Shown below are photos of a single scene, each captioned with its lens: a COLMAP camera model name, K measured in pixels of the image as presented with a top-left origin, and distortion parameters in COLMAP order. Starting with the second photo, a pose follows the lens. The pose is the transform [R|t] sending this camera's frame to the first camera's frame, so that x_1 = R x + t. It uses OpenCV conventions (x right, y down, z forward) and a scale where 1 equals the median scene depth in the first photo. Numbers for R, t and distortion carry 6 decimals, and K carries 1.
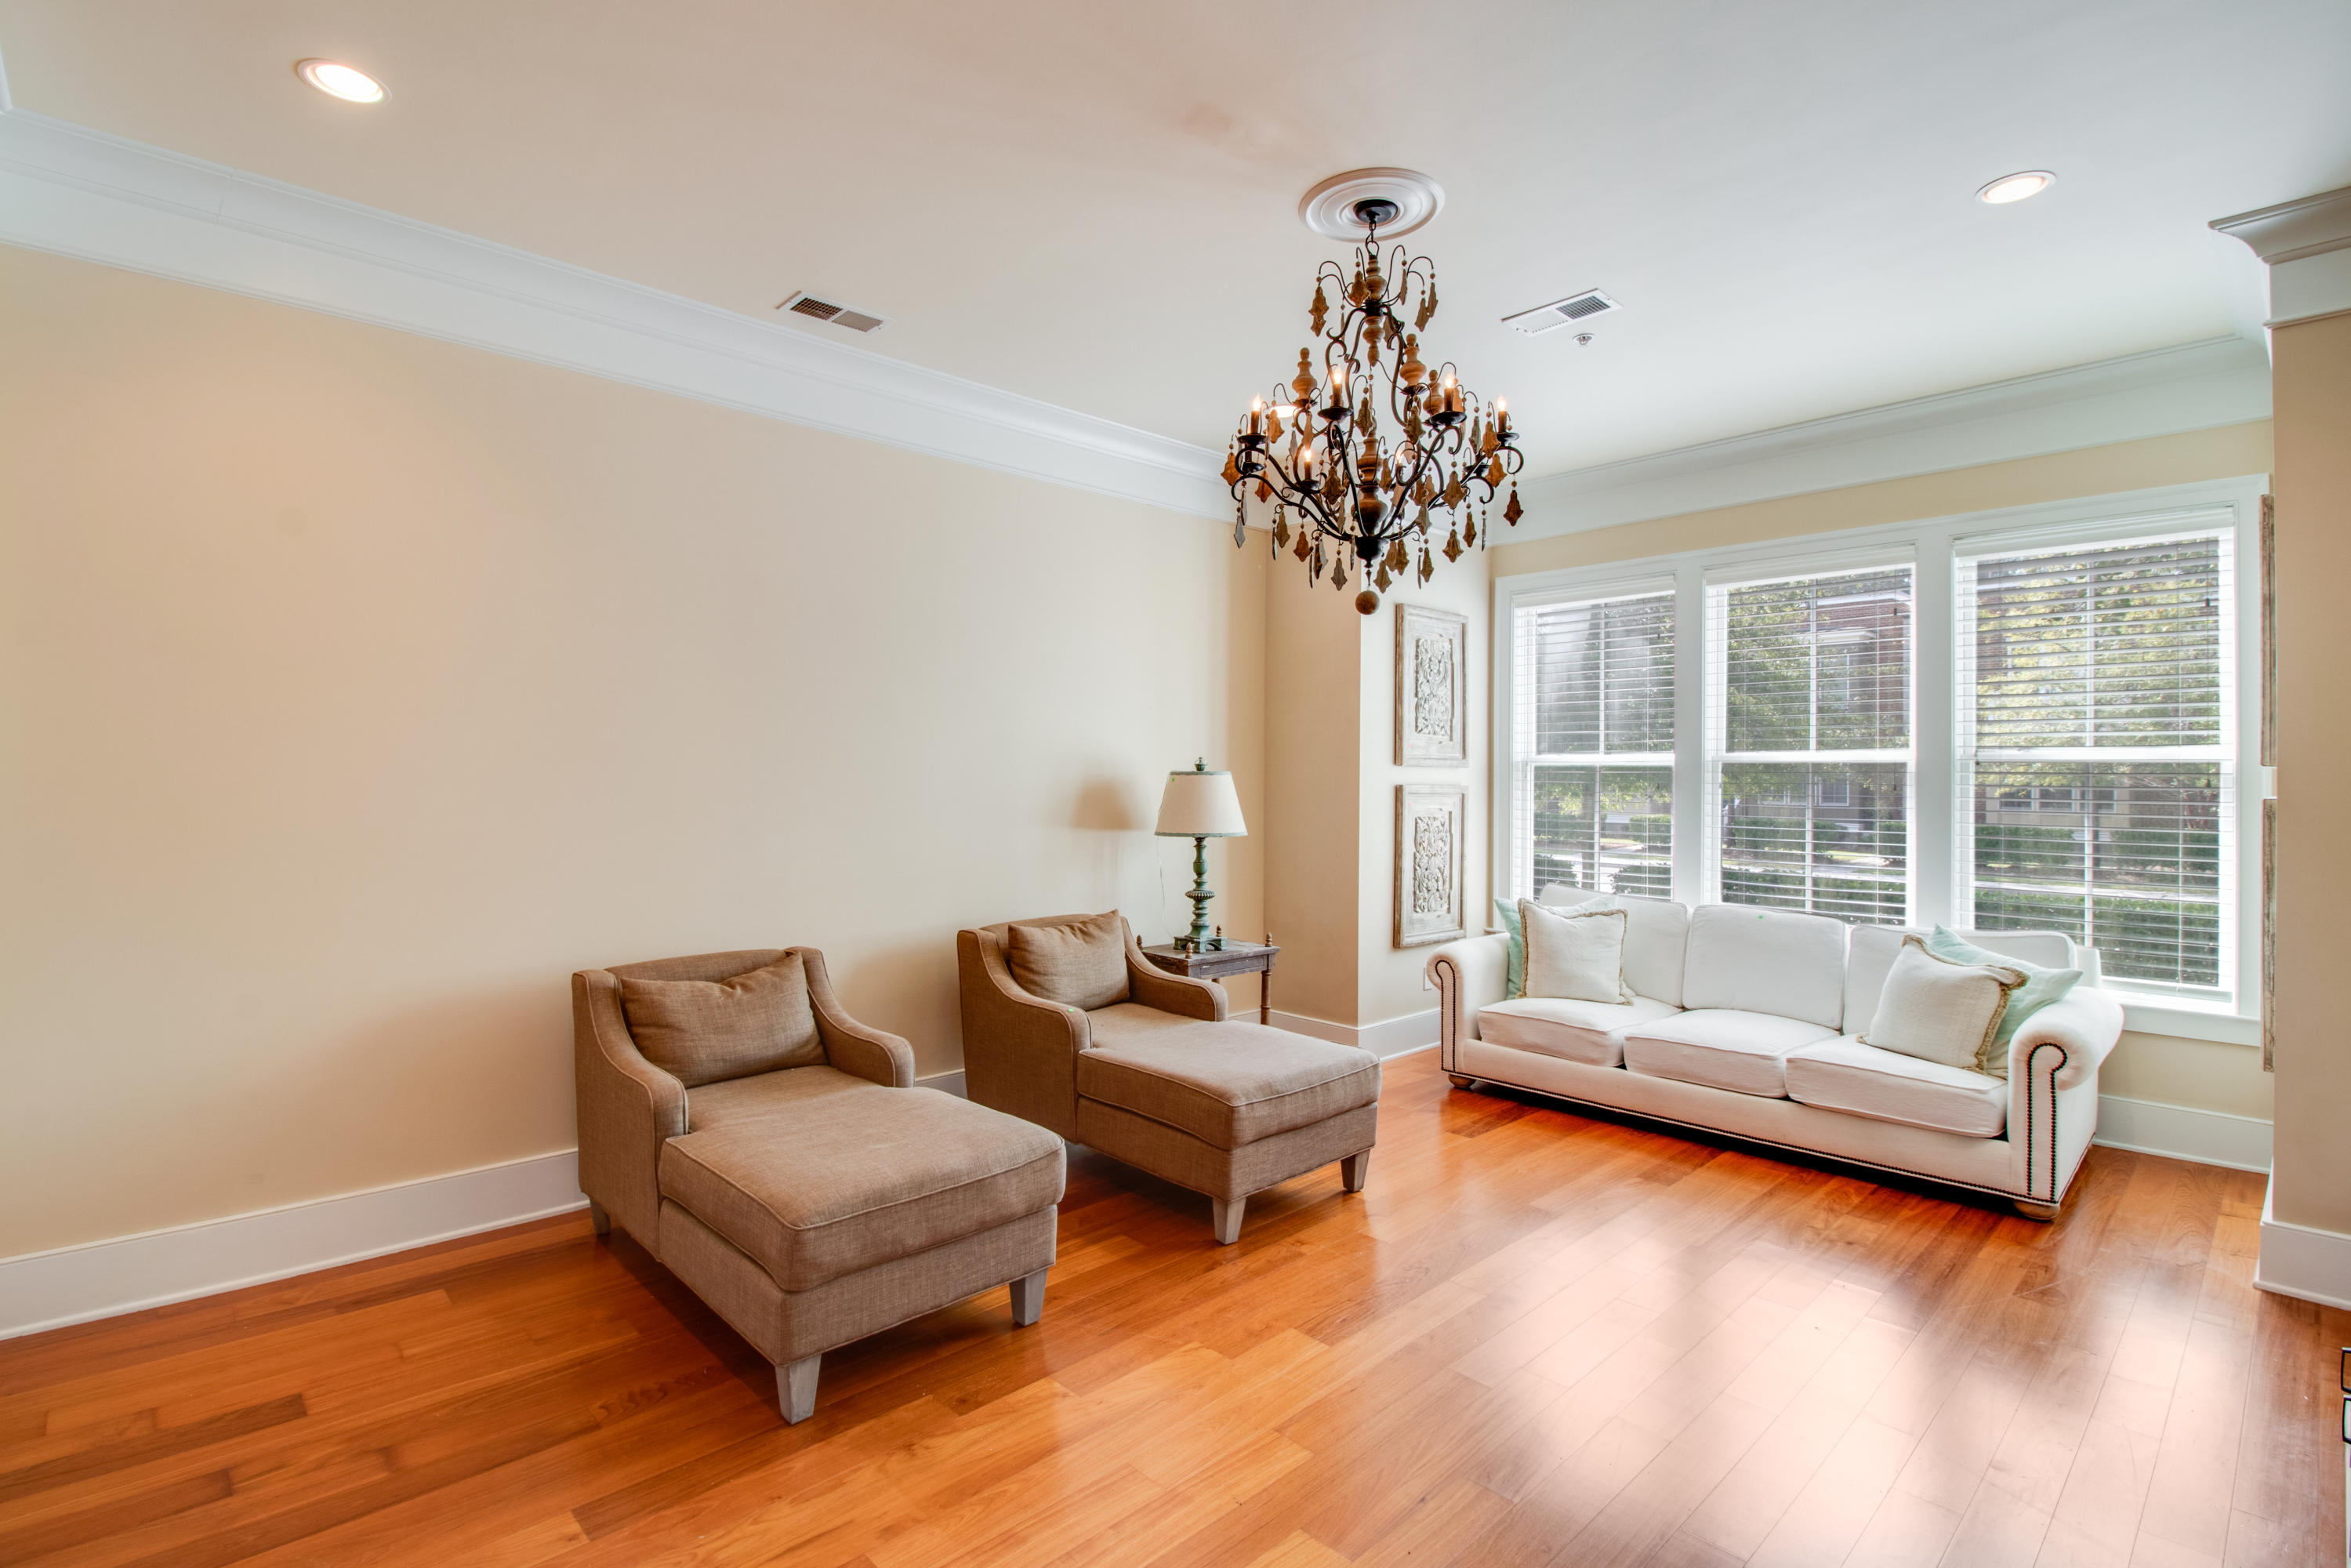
lens RADIAL K [[1093.4, 0, 1163.7], [0, 1093.4, 745.2], [0, 0, 1]] dist [0.002592, -0.006094]
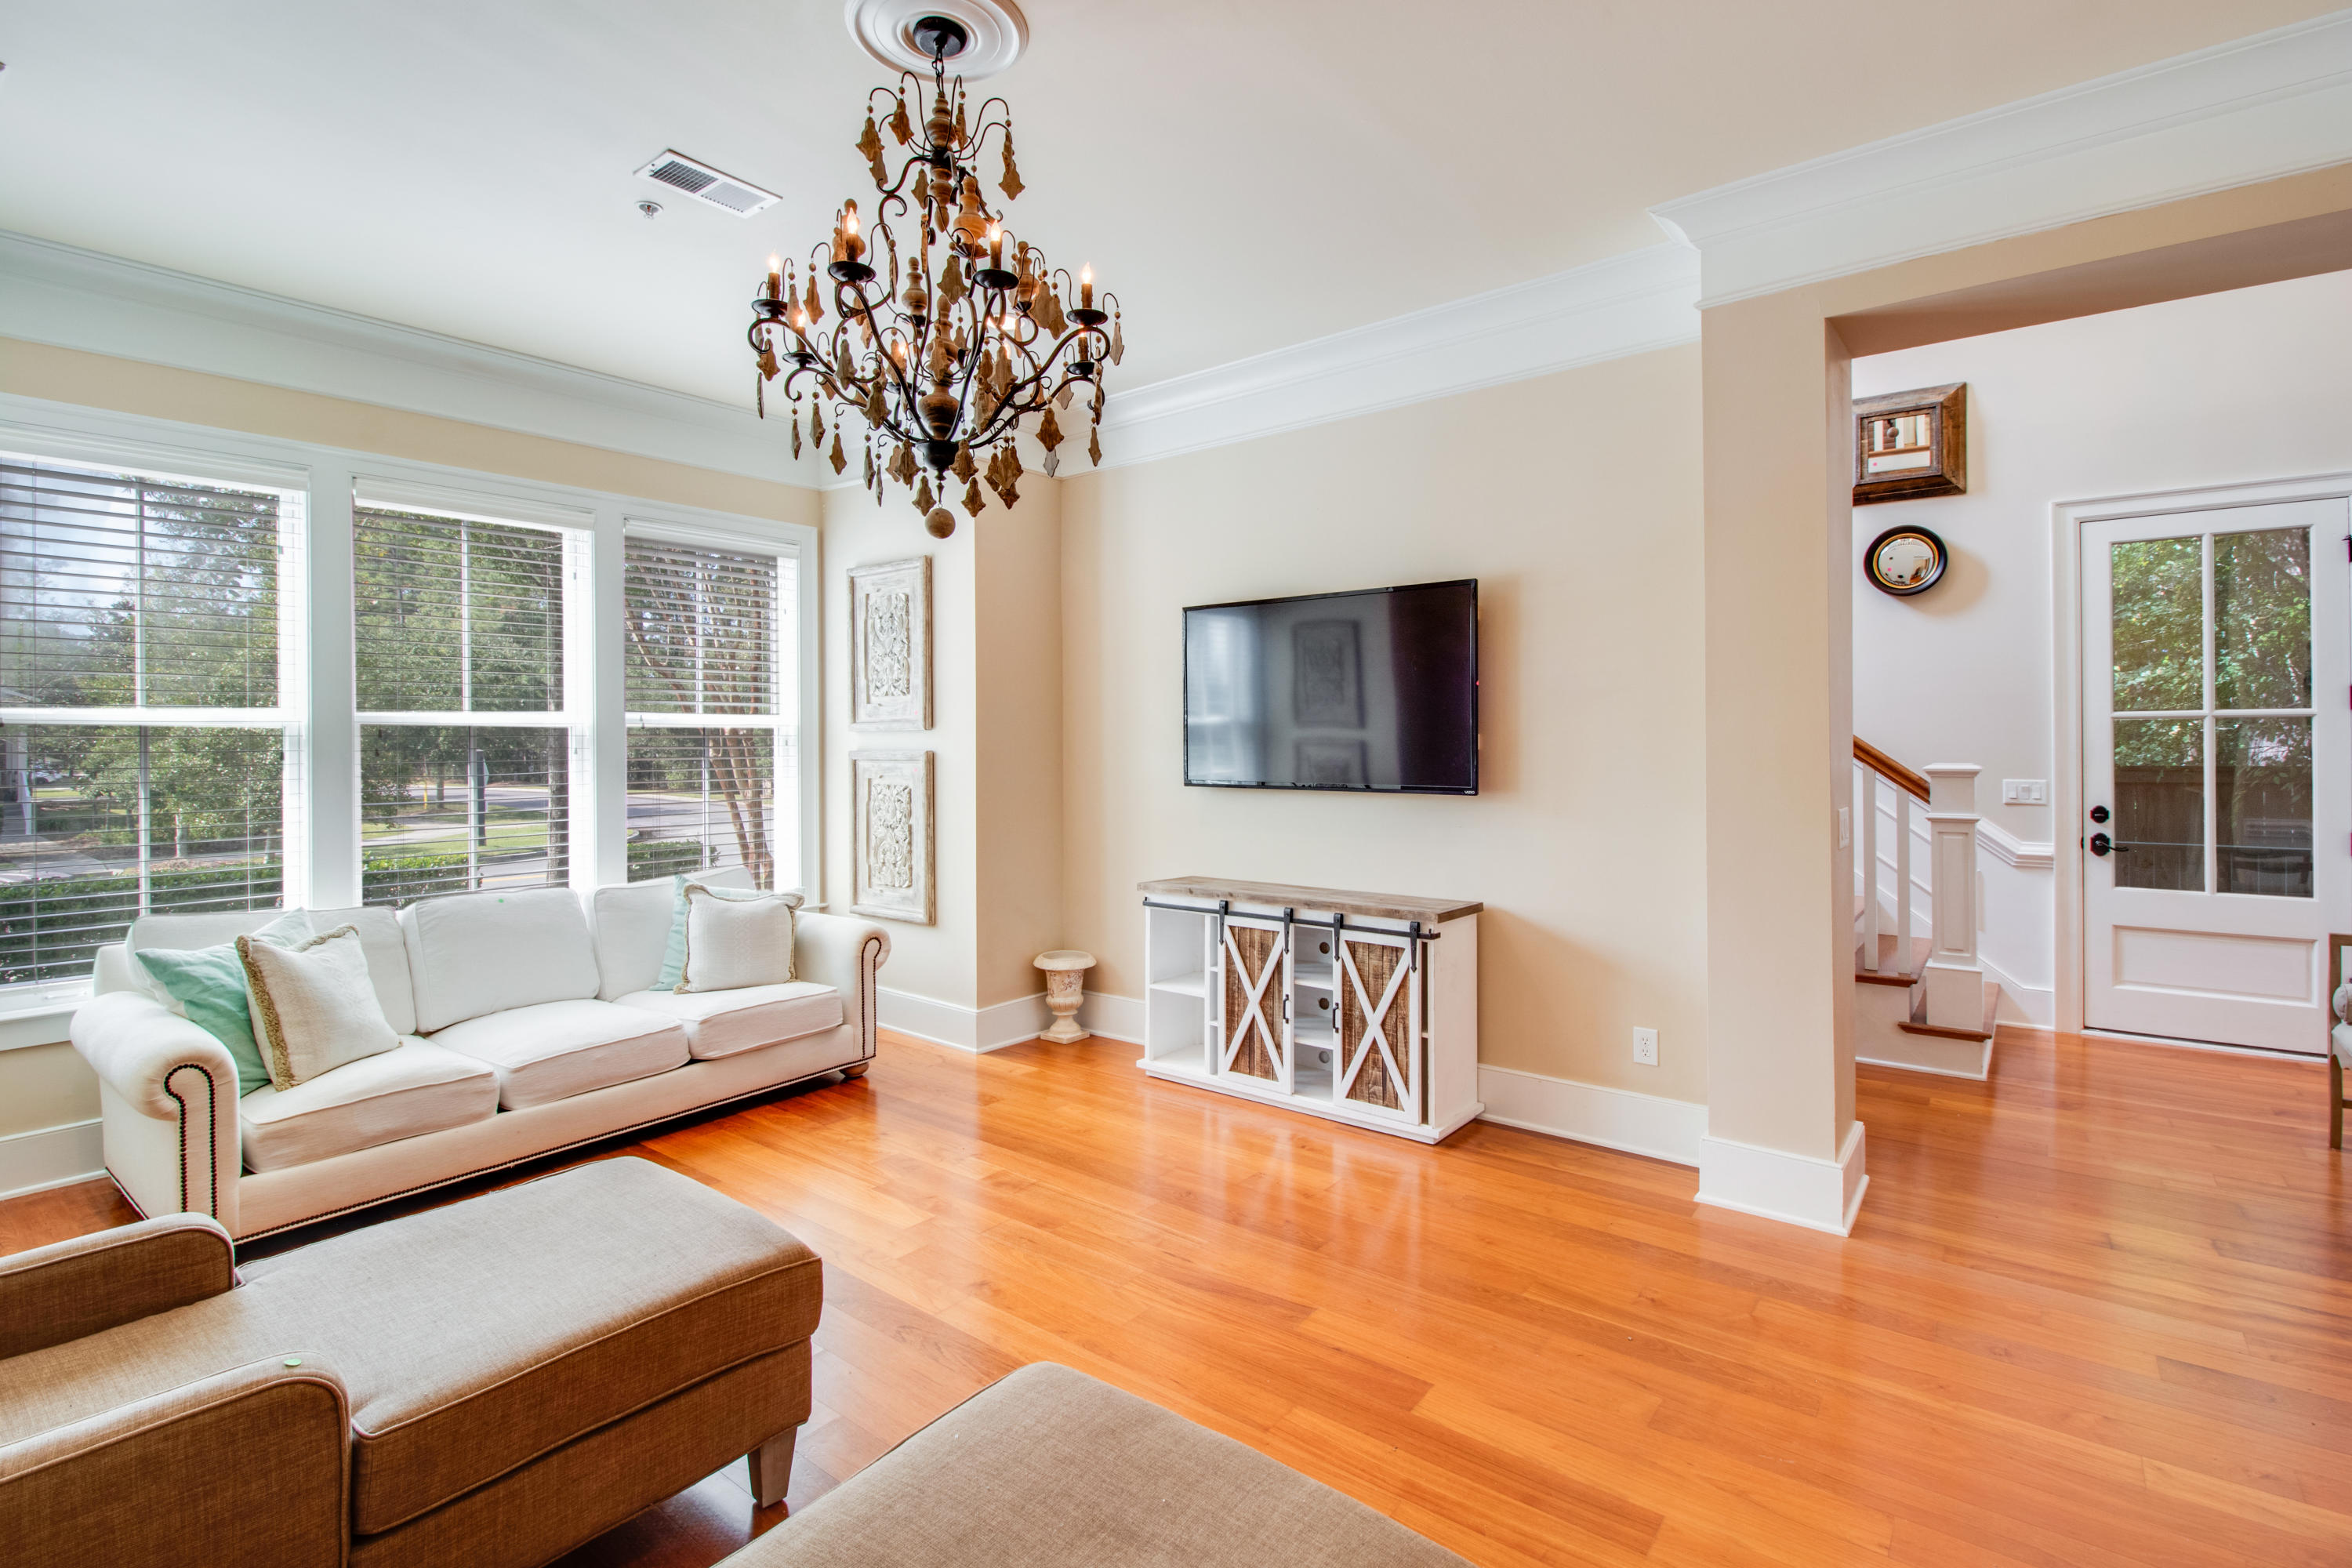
lens RADIAL K [[1093.8, 0, 1164.2], [0, 1093.8, 745.1], [0, 0, 1]] dist [0.002592, -0.006094]
pose [[-0.129700, -0.016550, 0.991415, -0.540492], [-0.018479, 0.999727, 0.014271, 0.013612], [-0.991381, -0.016470, -0.129971, 0.813385]]
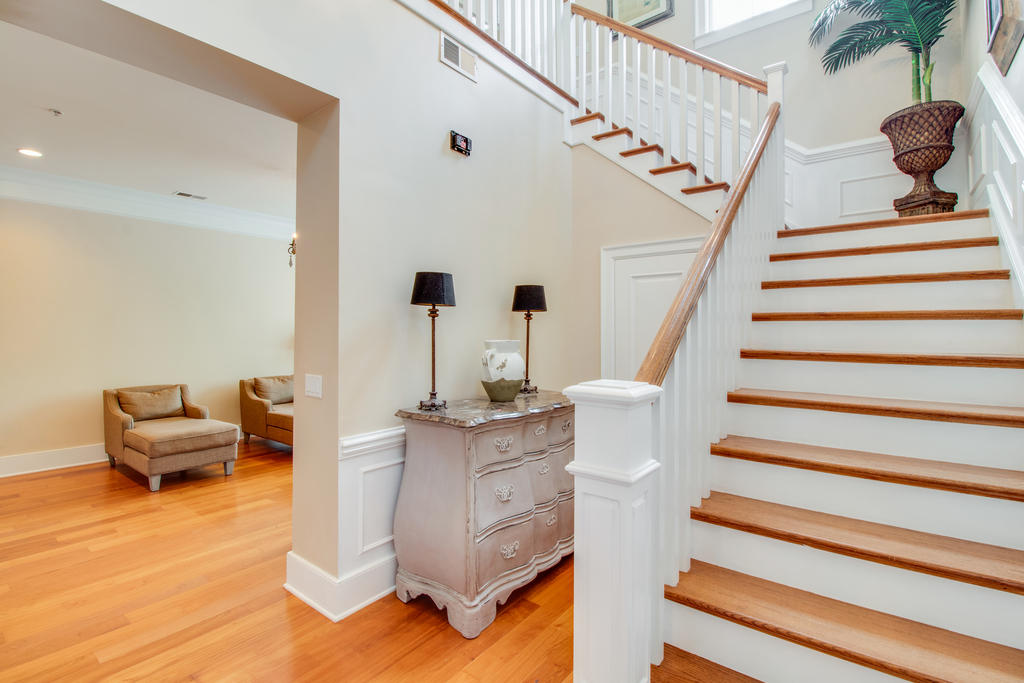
lens RADIAL K [[497.1, 0, 508.7], [0, 497.1, 313.5], [0, 0, 1]] dist [-0.002595, -0.001271]
pose [[0.991923, -0.008869, 0.126530, 0.510544], [0.010087, 0.999909, -0.008989, -0.008732], [-0.126438, 0.010192, 0.991922, -0.688655]]
